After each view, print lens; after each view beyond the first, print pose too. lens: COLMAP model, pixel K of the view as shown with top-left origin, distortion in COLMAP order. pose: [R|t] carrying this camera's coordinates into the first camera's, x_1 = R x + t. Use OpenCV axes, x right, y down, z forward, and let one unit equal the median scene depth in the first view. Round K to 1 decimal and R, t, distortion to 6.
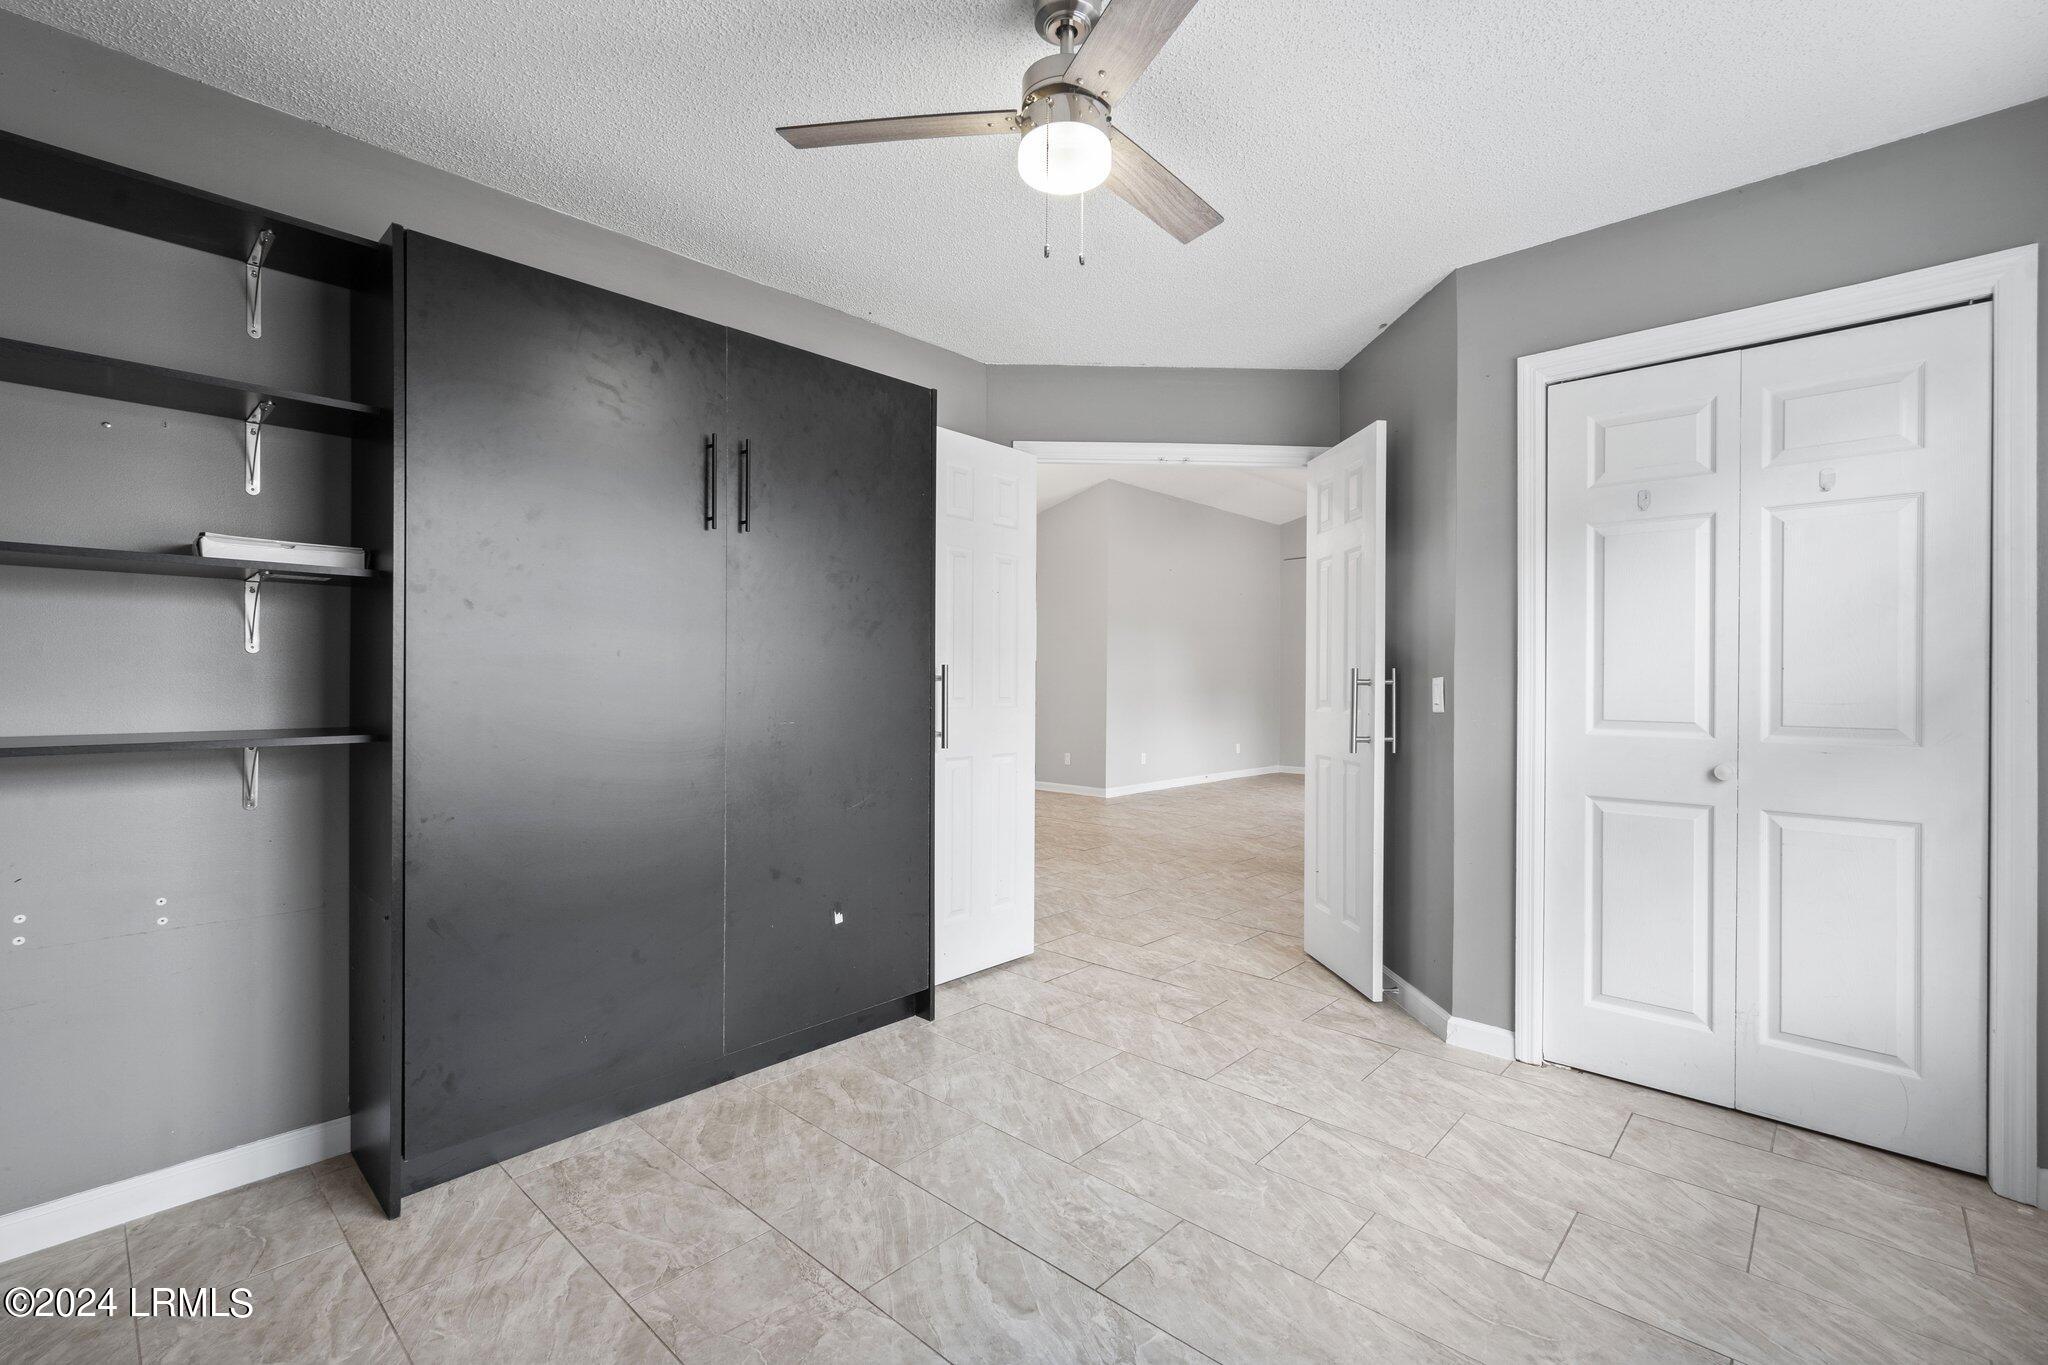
lens RADIAL K [[912.4, 0, 1025.3], [0, 912.4, 679.1], [0, 0, 1]] dist [-0.012088, 0.003944]
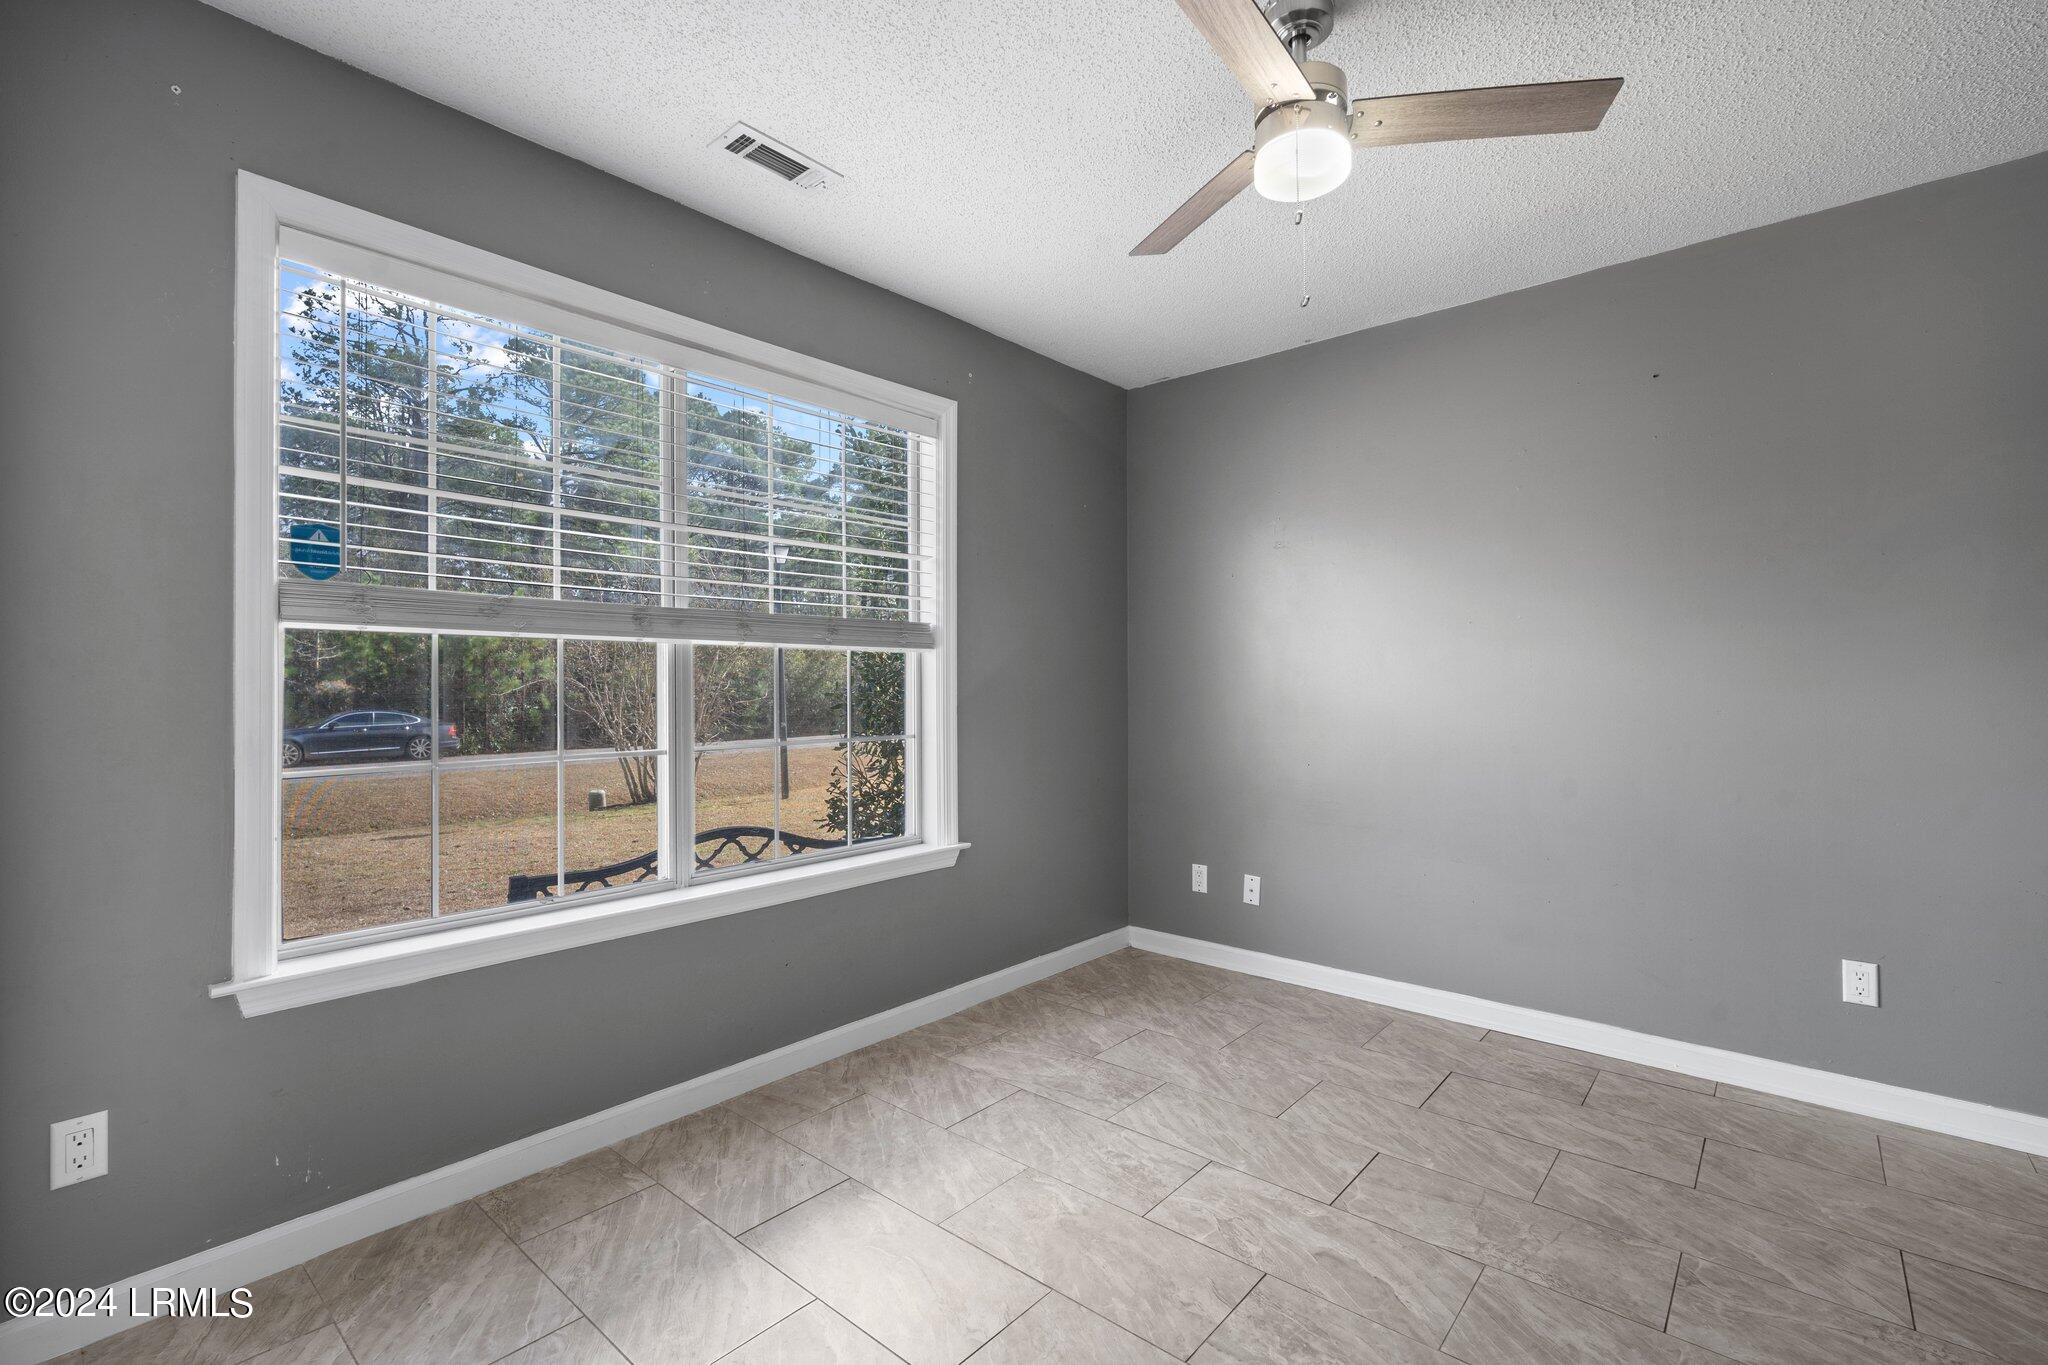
lens RADIAL K [[914.8, 0, 1024.0], [0, 914.8, 682.5], [0, 0, 1]] dist [-0.009497, 0.000621]
pose [[-0.999524, -0.001581, -0.030815, 0.380620], [-0.001564, 0.999999, -0.000581, -0.001618], [0.030816, -0.000532, -0.999525, 1.997020]]
